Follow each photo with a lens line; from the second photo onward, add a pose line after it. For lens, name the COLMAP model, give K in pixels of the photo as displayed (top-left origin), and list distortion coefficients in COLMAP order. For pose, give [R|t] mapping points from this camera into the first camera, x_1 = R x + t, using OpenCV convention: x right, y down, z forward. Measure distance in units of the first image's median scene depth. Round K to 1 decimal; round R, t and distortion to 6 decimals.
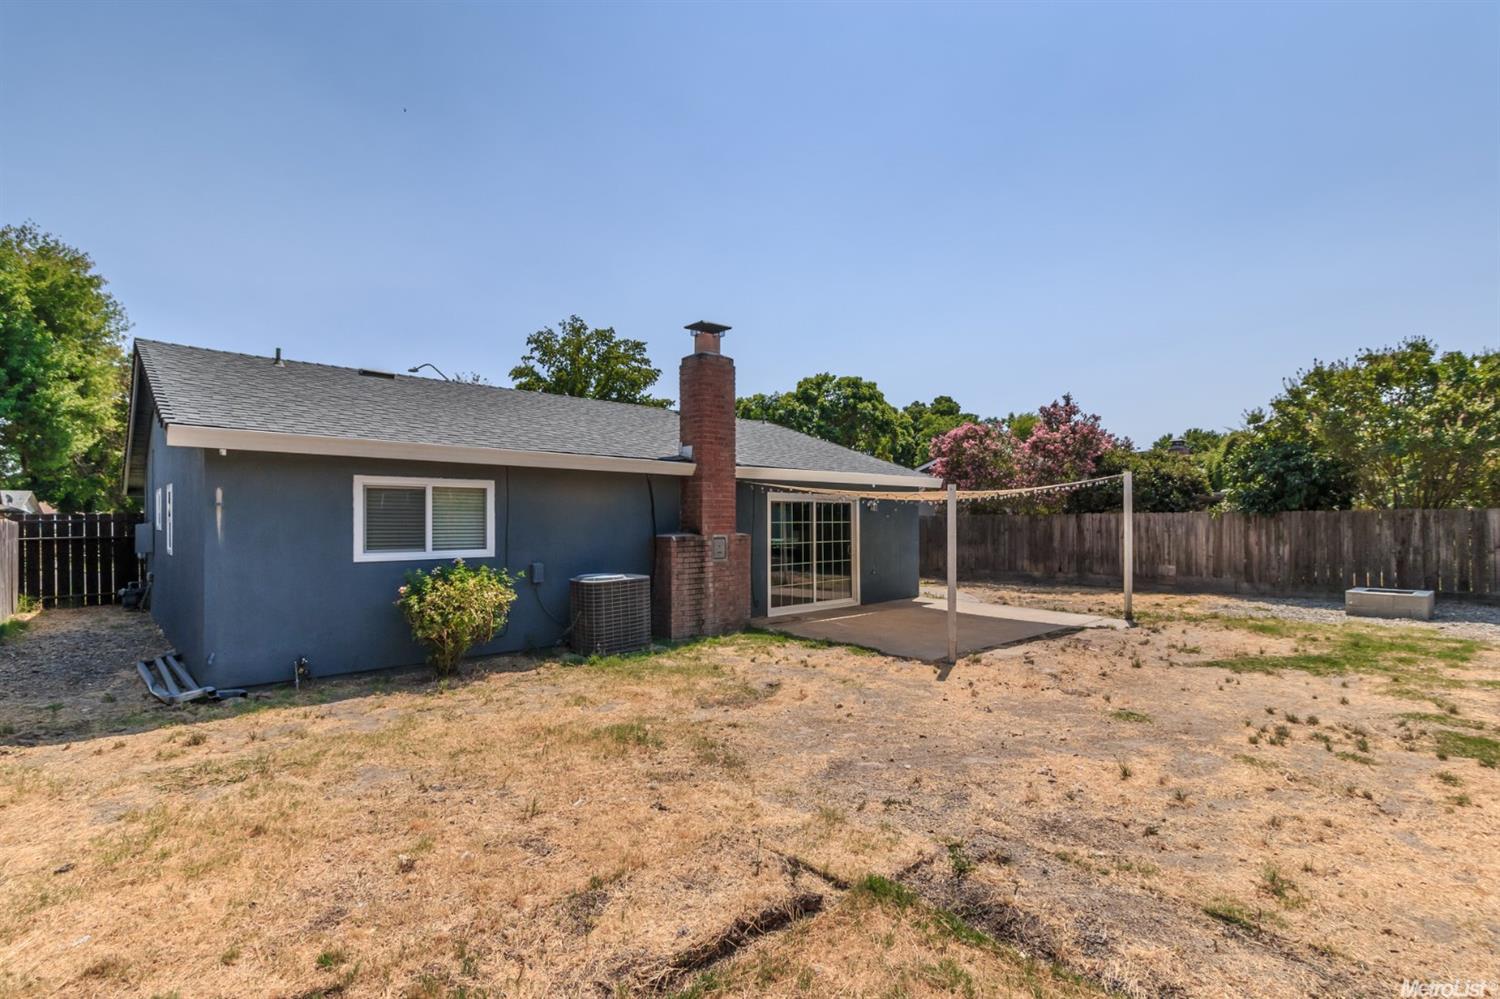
lens RADIAL K [[721.0, 0, 718.2], [0, 721.0, 493.7], [0, 0, 1]] dist [0.004739, -0.000002]
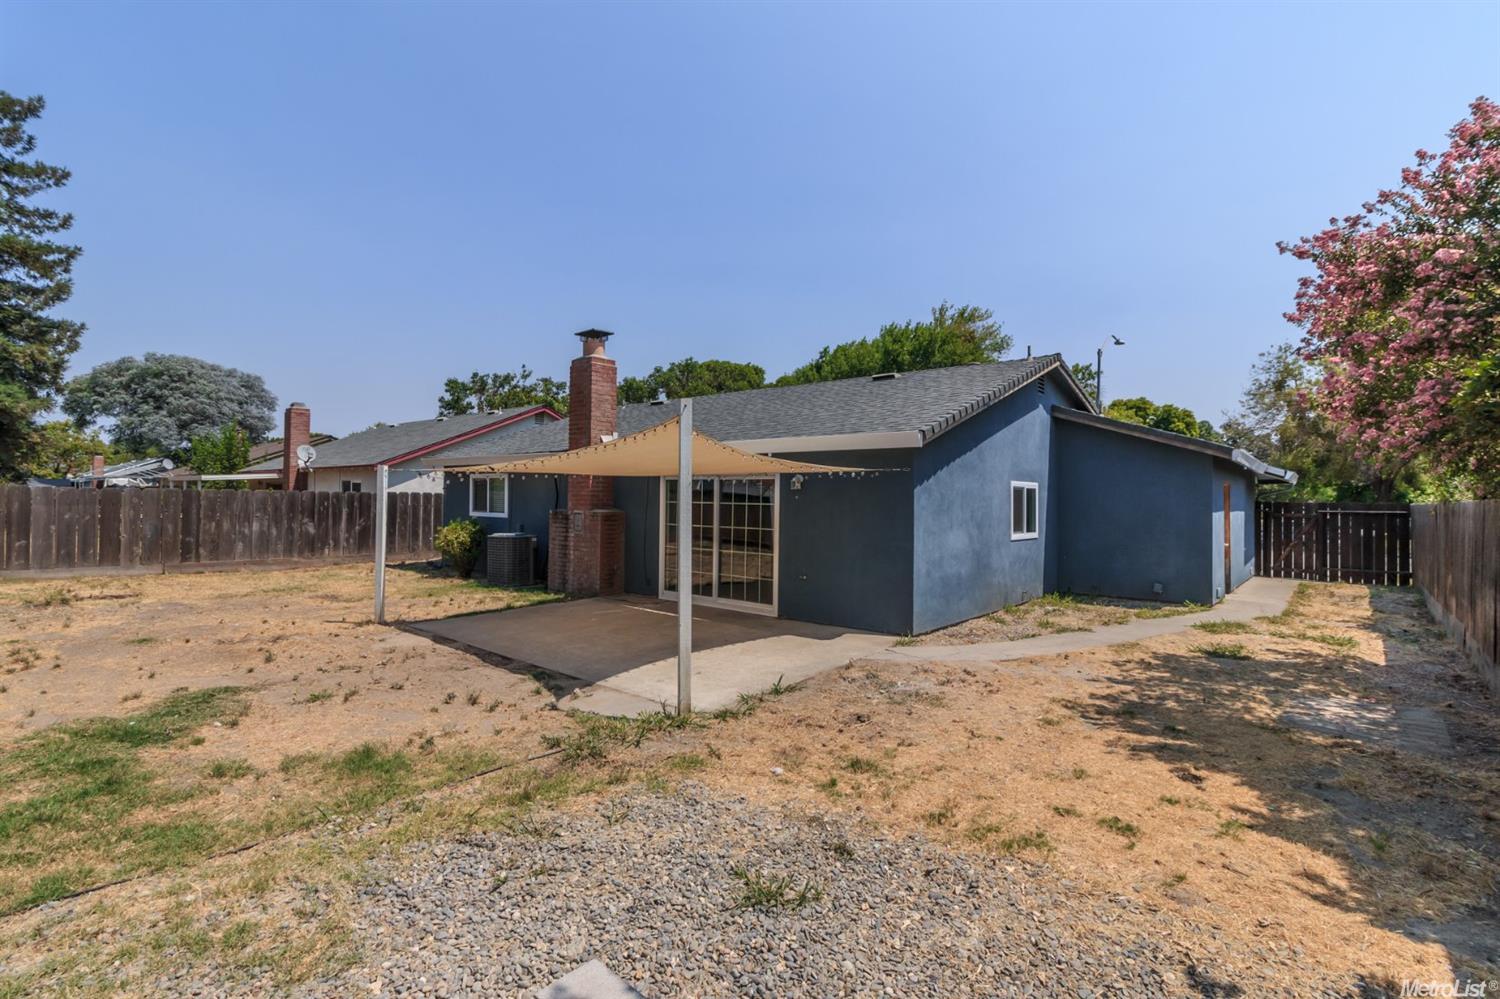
lens RADIAL K [[715.0, 0, 747.9], [0, 715.0, 473.2], [0, 0, 1]] dist [0.000331, -0.000655]
pose [[0.097923, -0.034944, -0.994580, 1.193987], [0.016492, 0.999303, -0.033486, 0.039506], [0.995057, -0.013123, 0.098431, 1.164829]]
